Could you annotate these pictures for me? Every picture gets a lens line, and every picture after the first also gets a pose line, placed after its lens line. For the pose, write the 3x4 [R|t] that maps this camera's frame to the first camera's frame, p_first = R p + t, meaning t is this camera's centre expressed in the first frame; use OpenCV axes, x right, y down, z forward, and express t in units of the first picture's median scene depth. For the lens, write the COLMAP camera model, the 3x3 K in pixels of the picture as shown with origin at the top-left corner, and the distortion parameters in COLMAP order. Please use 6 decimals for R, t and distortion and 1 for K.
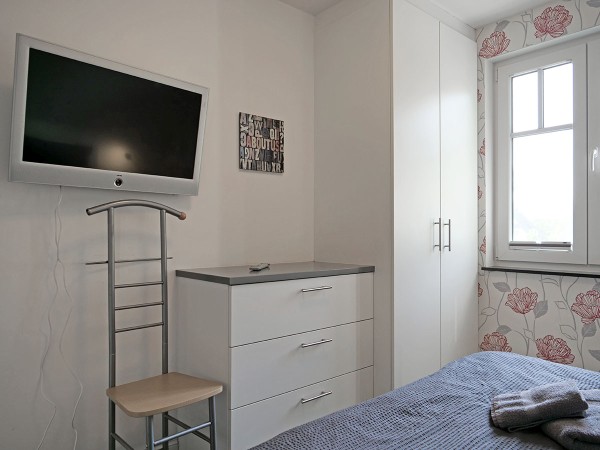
lens RADIAL K [[435.5, 0, 298.8], [0, 435.5, 224.4], [0, 0, 1]] dist [0.008305, -0.006278]
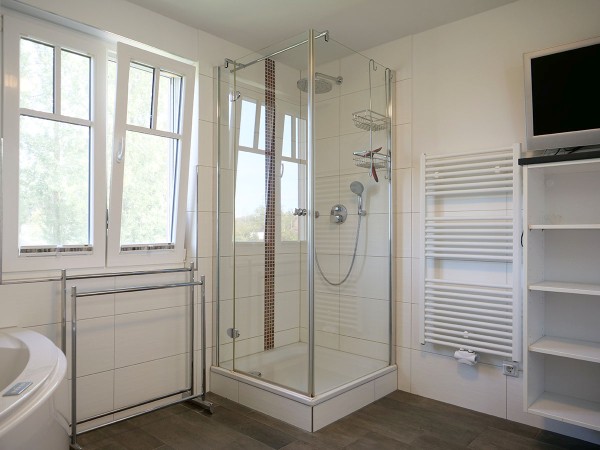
lens RADIAL K [[435.5, 0, 299.3], [0, 435.5, 222.9], [0, 0, 1]] dist [0.008305, -0.006278]
pose [[-0.098755, 0.017269, 0.994962, -0.363268], [-0.013762, 0.999730, -0.018718, 0.004405], [-0.995017, -0.015541, -0.098490, 0.617817]]
